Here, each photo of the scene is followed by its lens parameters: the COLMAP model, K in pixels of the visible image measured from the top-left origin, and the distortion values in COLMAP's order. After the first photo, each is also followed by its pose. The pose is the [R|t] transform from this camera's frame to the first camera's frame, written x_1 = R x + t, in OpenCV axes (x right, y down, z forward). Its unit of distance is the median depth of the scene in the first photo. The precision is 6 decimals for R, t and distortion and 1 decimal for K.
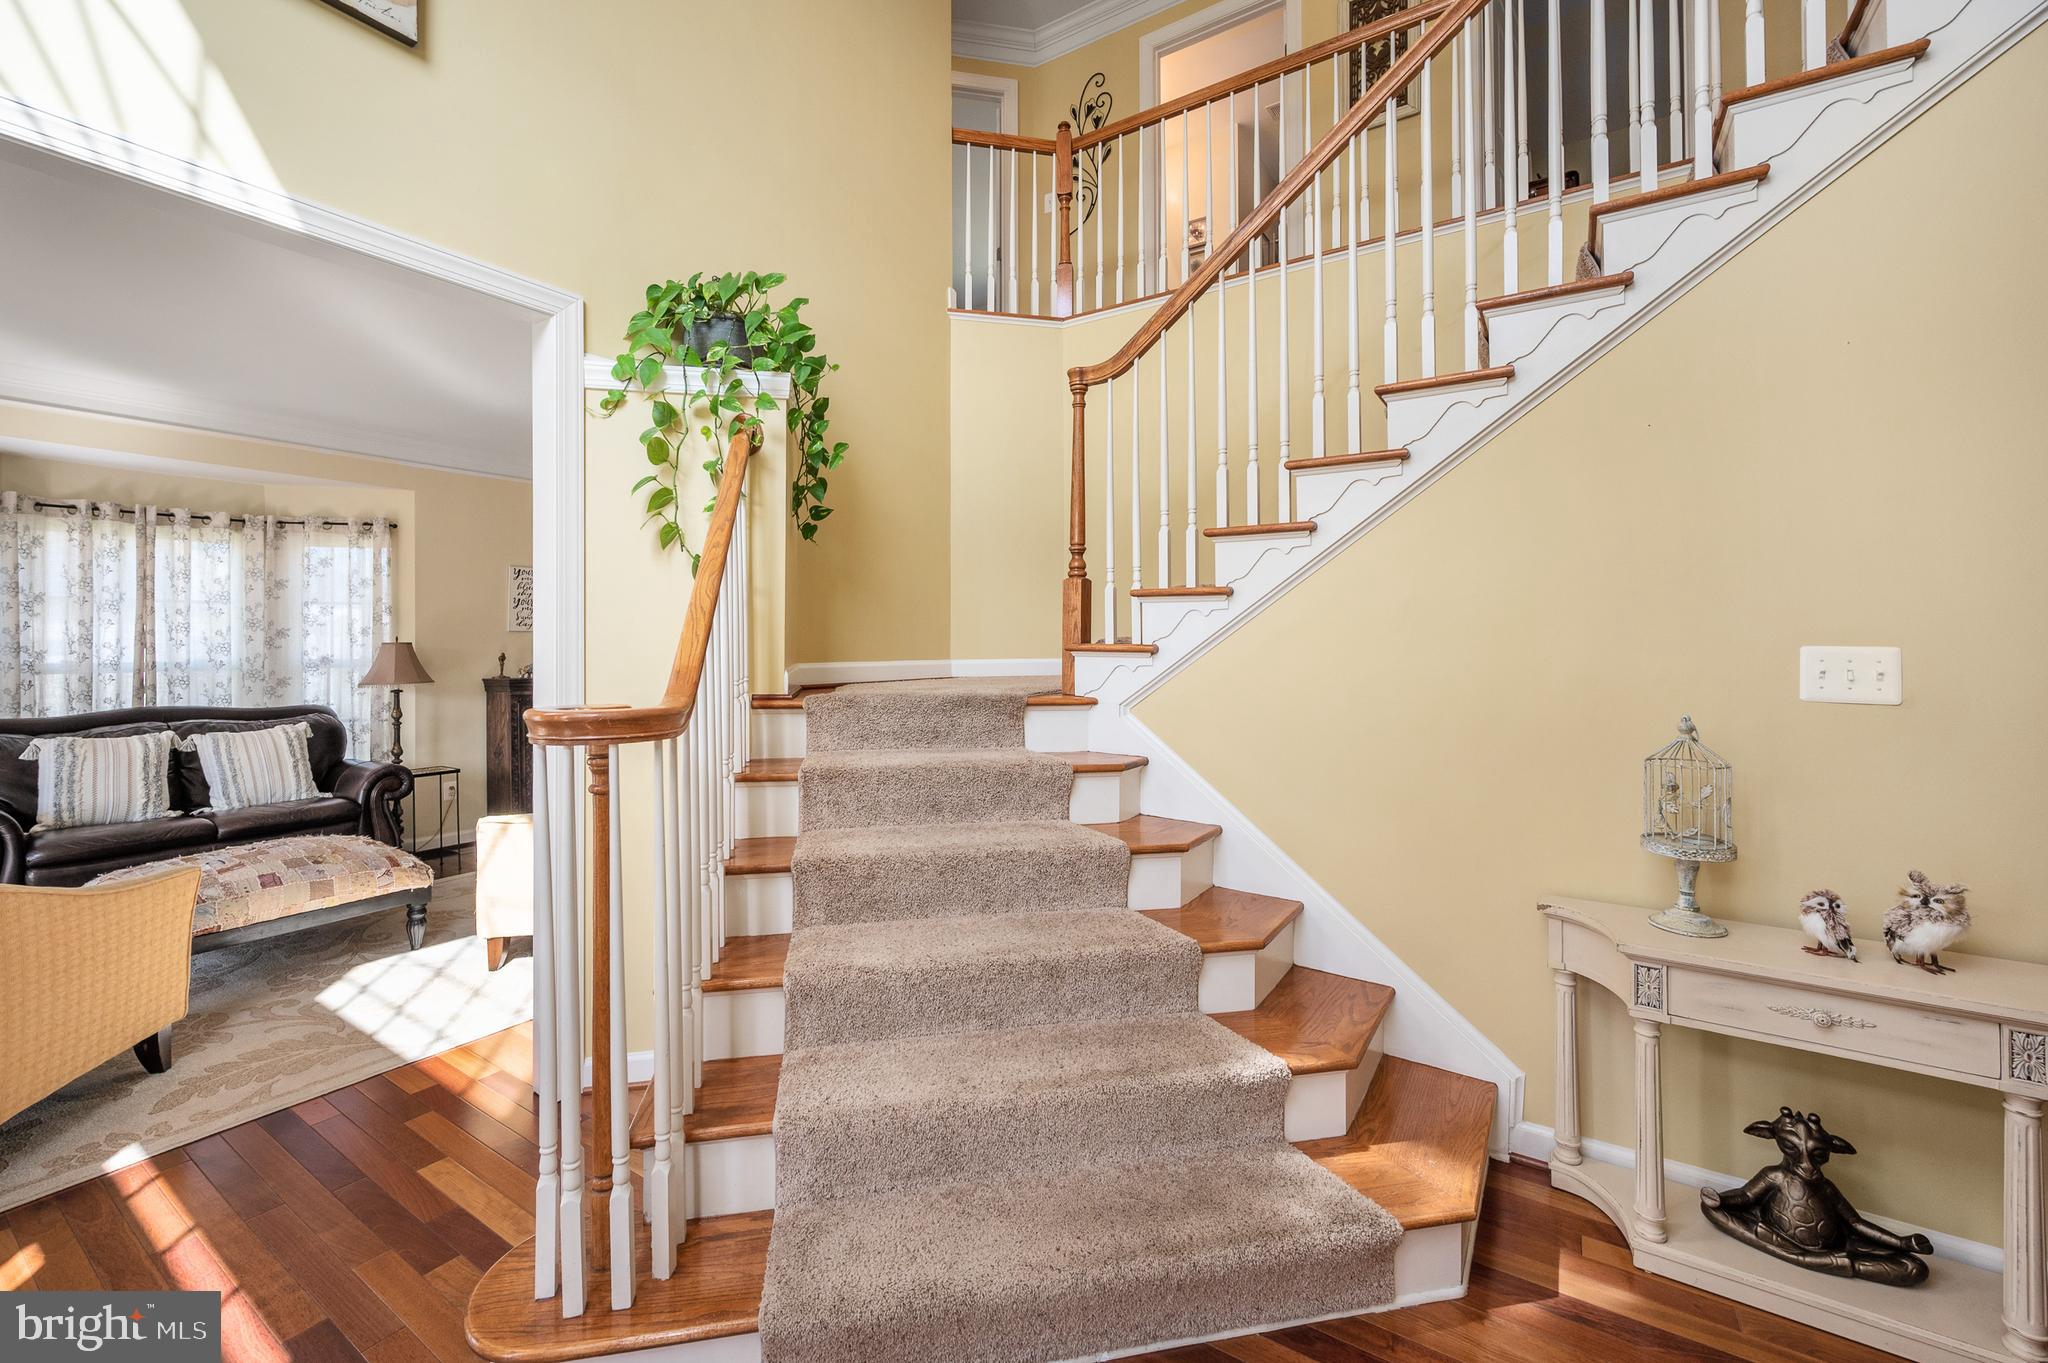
lens RADIAL K [[815.7, 0, 1005.0], [0, 815.7, 632.4], [0, 0, 1]] dist [-0.009364, 0.001584]
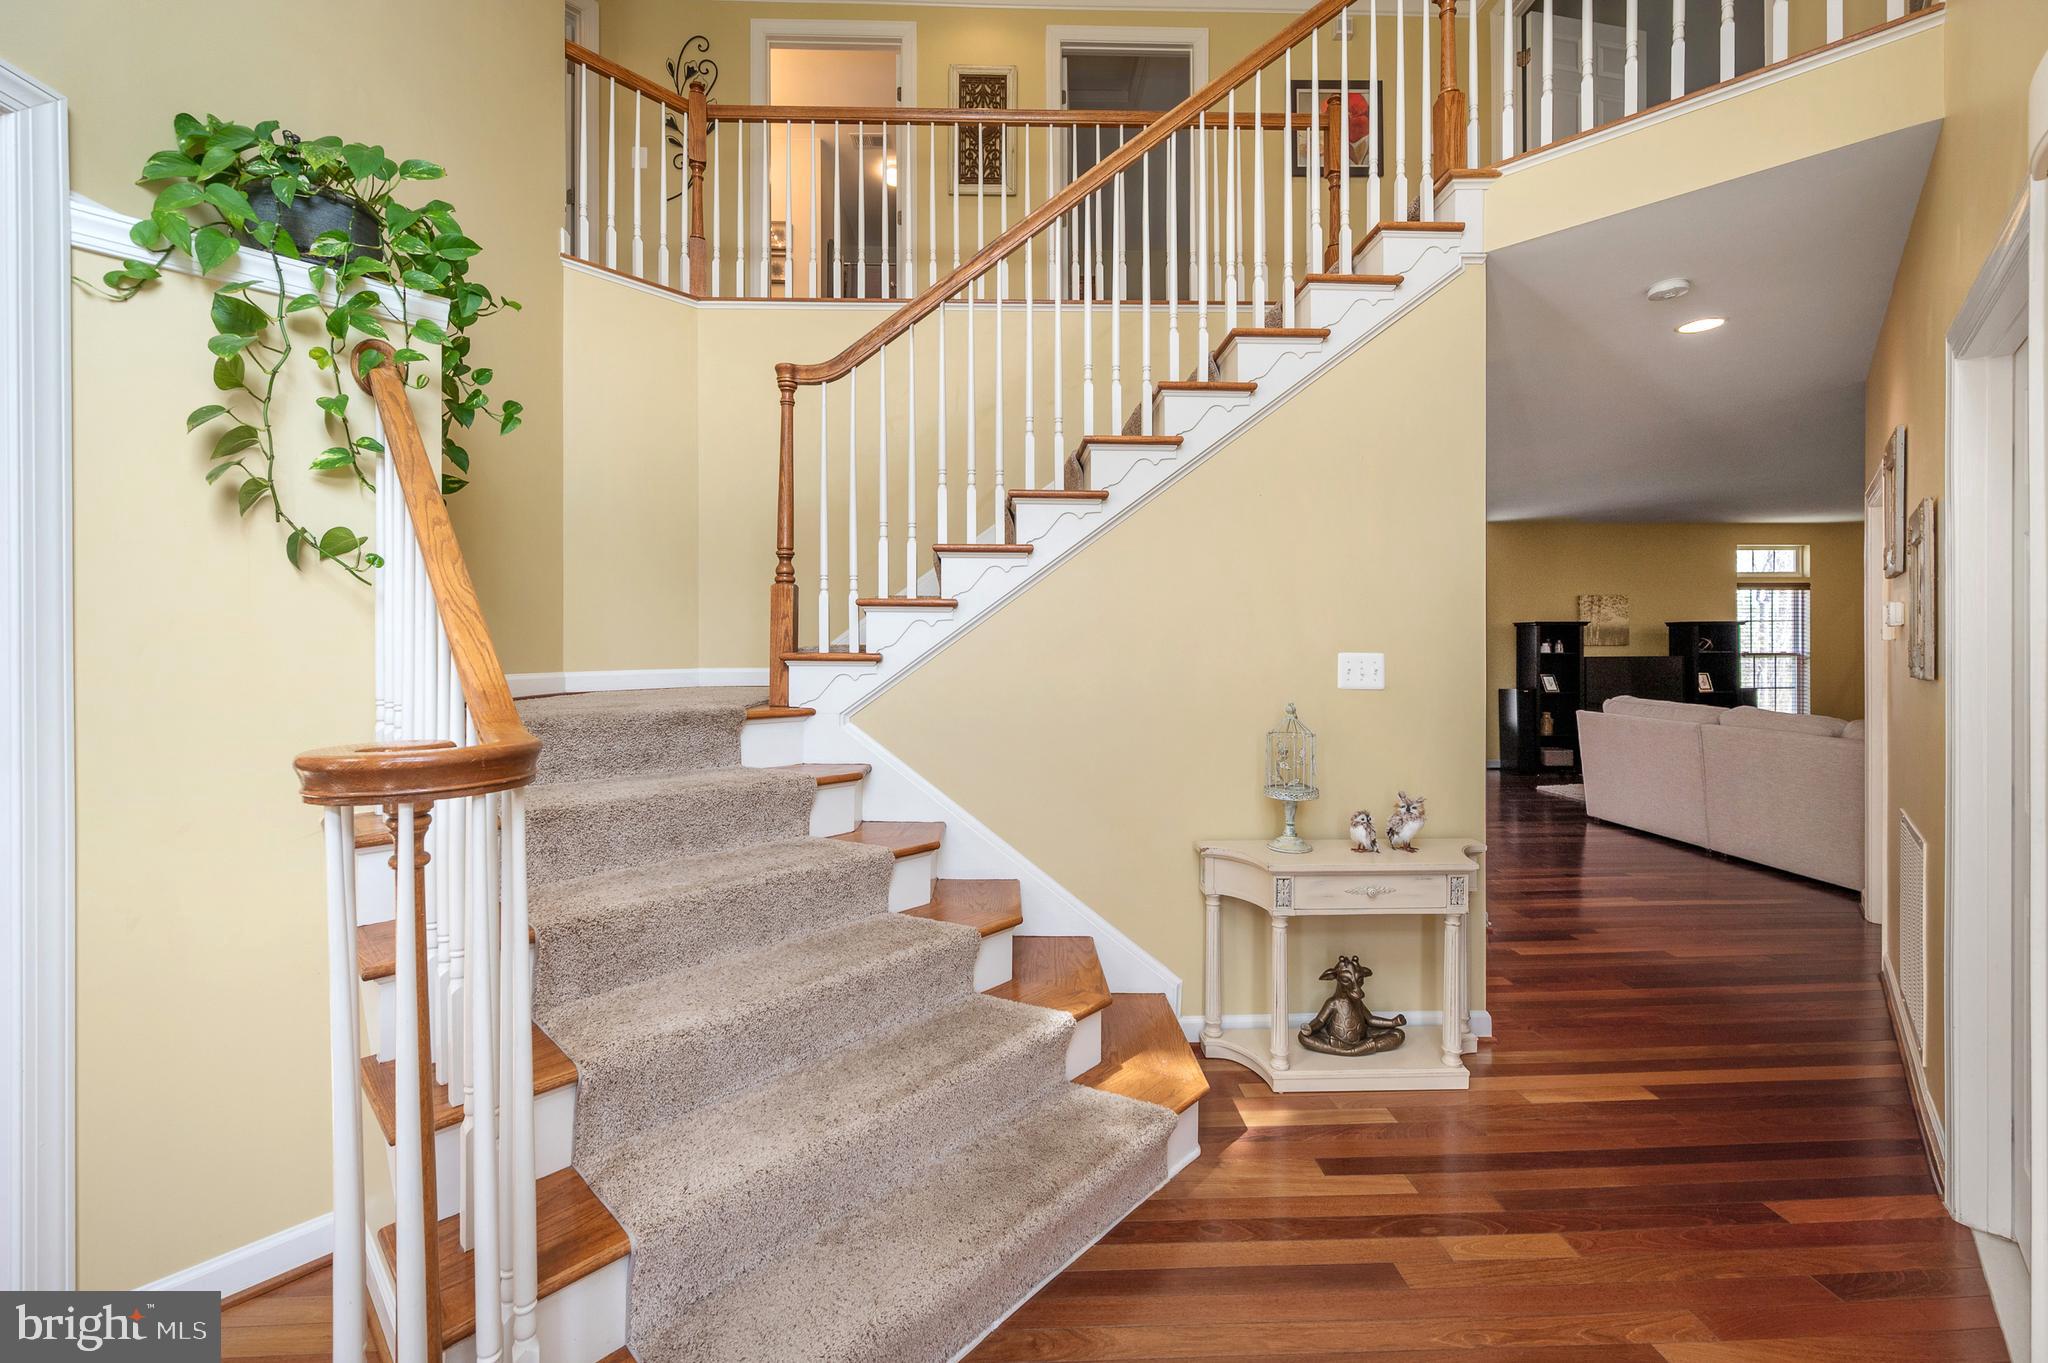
lens RADIAL K [[815.7, 0, 1014.8], [0, 815.7, 646.7], [0, 0, 1]] dist [-0.009364, 0.001584]
pose [[0.817001, 0.000100, 0.576637, -0.311988], [-0.004832, 0.999966, 0.006672, -0.000916], [-0.576616, -0.008237, 0.816974, 0.082001]]
